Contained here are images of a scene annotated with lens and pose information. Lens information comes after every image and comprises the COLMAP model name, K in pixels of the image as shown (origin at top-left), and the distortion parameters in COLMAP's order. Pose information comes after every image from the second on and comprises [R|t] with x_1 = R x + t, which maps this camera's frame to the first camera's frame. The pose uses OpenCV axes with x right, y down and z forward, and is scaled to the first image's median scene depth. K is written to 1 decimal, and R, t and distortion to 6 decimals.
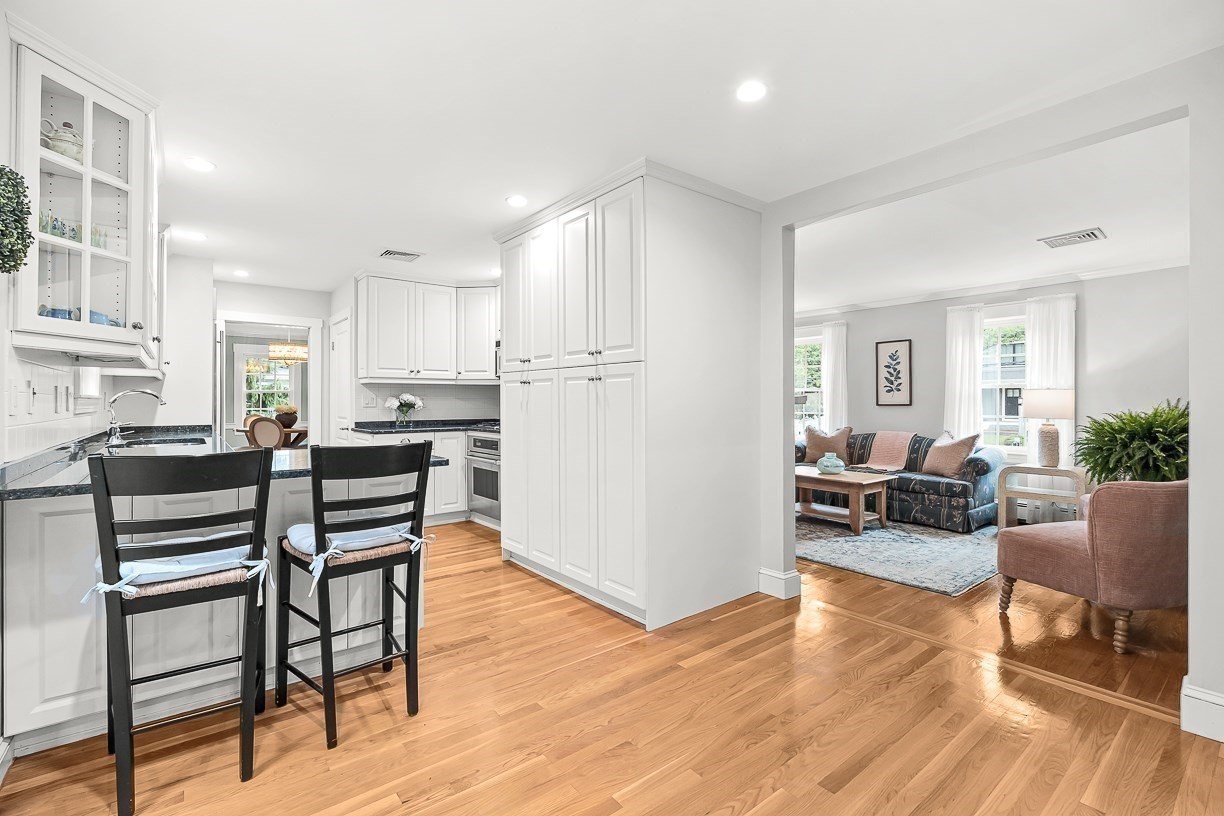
lens RADIAL K [[543.4, 0, 608.8], [0, 543.4, 404.1], [0, 0, 1]] dist [-0.000585, 0.000000]
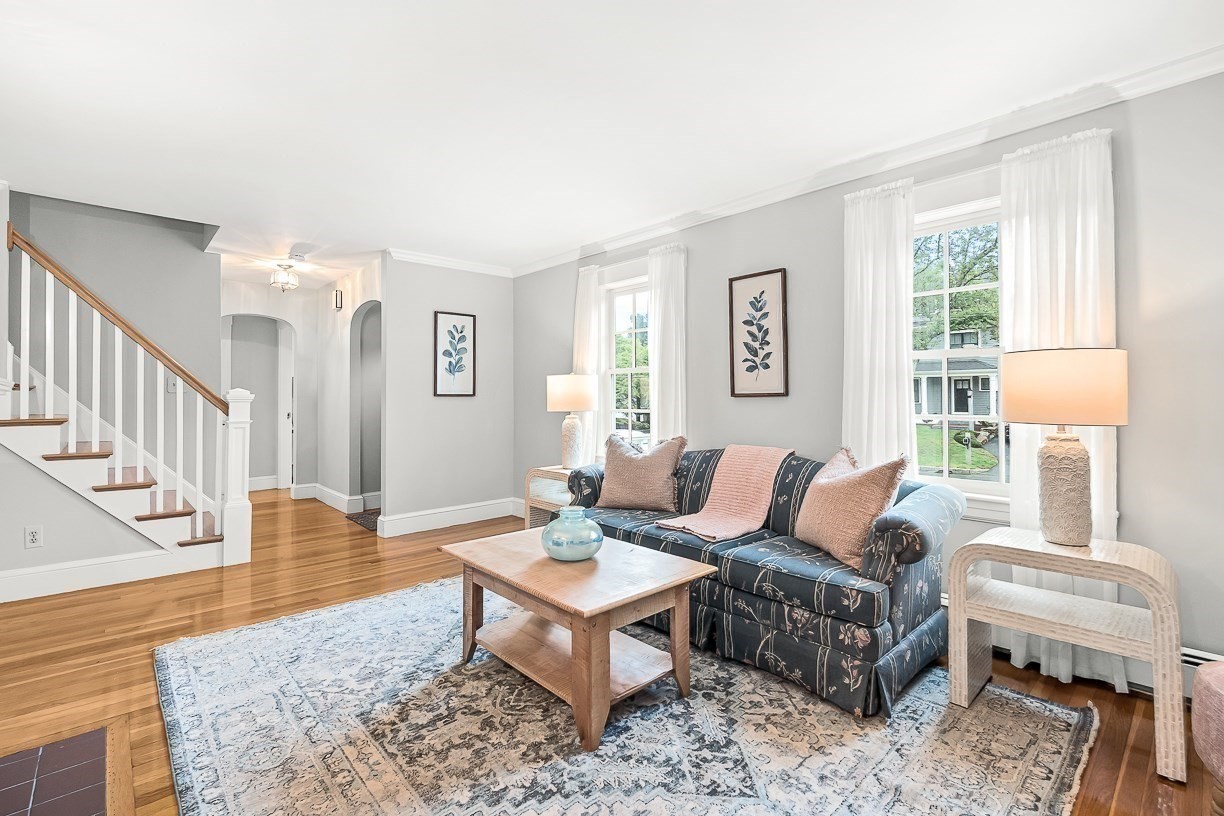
lens RADIAL K [[558.4, 0, 617.3], [0, 558.4, 386.9], [0, 0, 1]] dist [-0.001487, -0.000029]
pose [[0.996207, -0.003157, 0.086959, 0.404687], [0.004954, 0.999779, -0.020452, 0.004881], [-0.086875, 0.020805, 0.996002, 0.561129]]
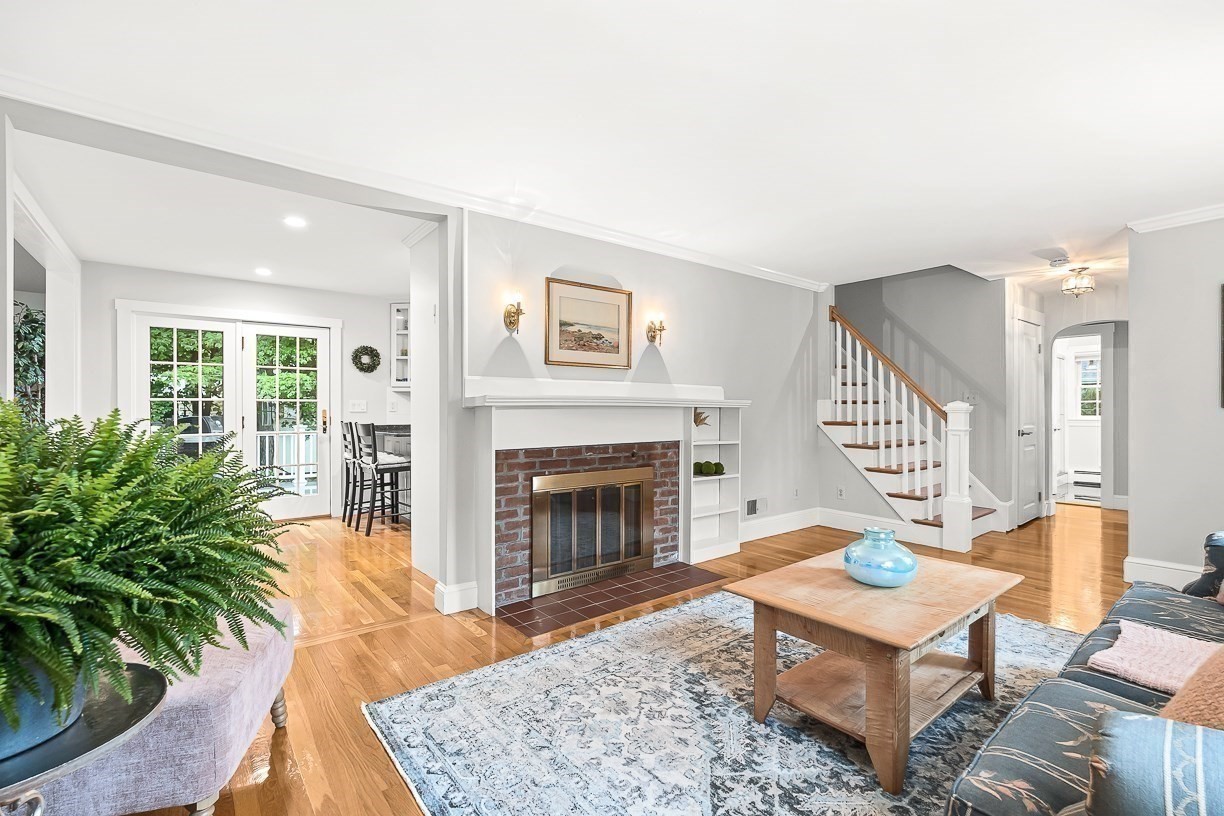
lens RADIAL K [[537.6, 0, 611.8], [0, 537.6, 412.5], [0, 0, 1]] dist [-0.002472, 0.000123]
pose [[0.007952, 0.003263, -0.999963, 0.789869], [-0.000817, 0.999994, 0.003257, 0.004869], [0.999968, 0.000791, 0.007954, 0.802936]]
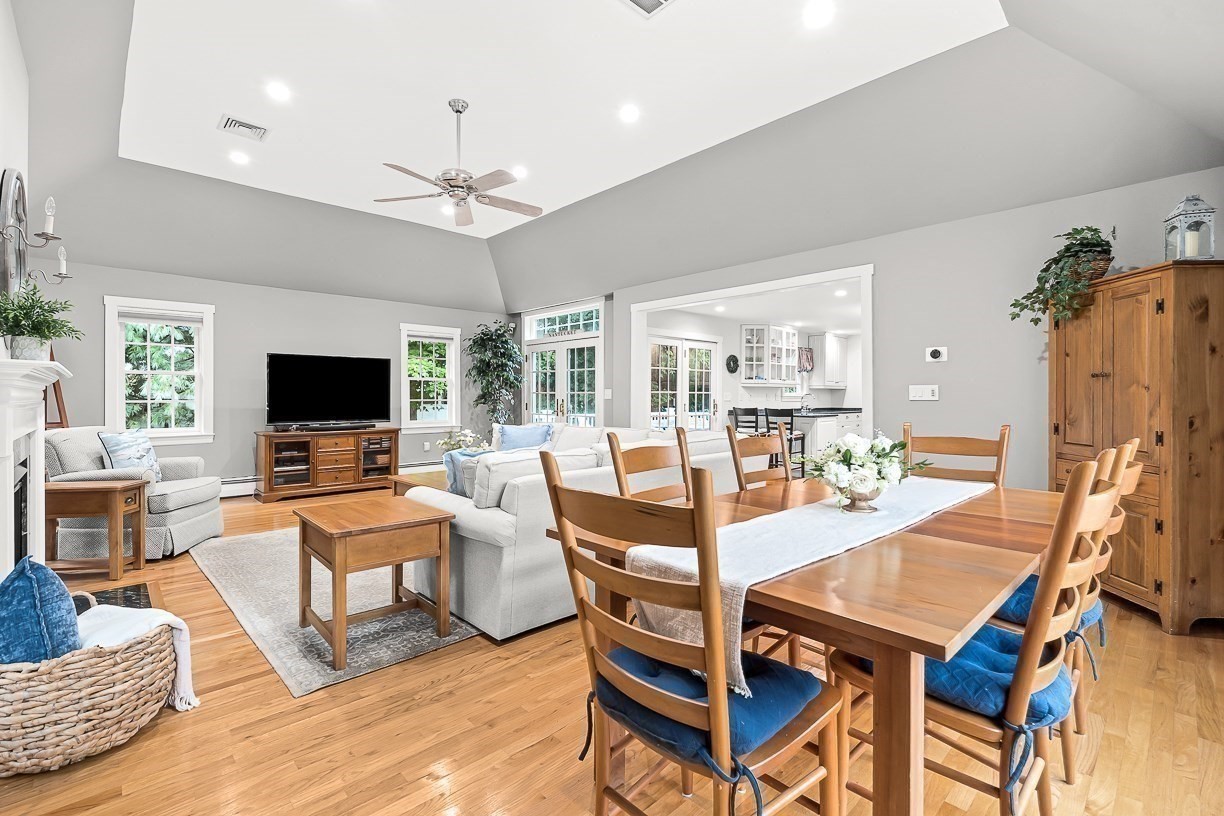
lens RADIAL K [[543.4, 0, 608.8], [0, 543.4, 404.1], [0, 0, 1]] dist [-0.000585, 0.000000]
pose [[0.086963, 0.012217, -0.996137, 1.263458], [-0.006077, 0.999913, 0.011733, 0.001285], [0.996193, 0.005033, 0.087029, -0.212101]]
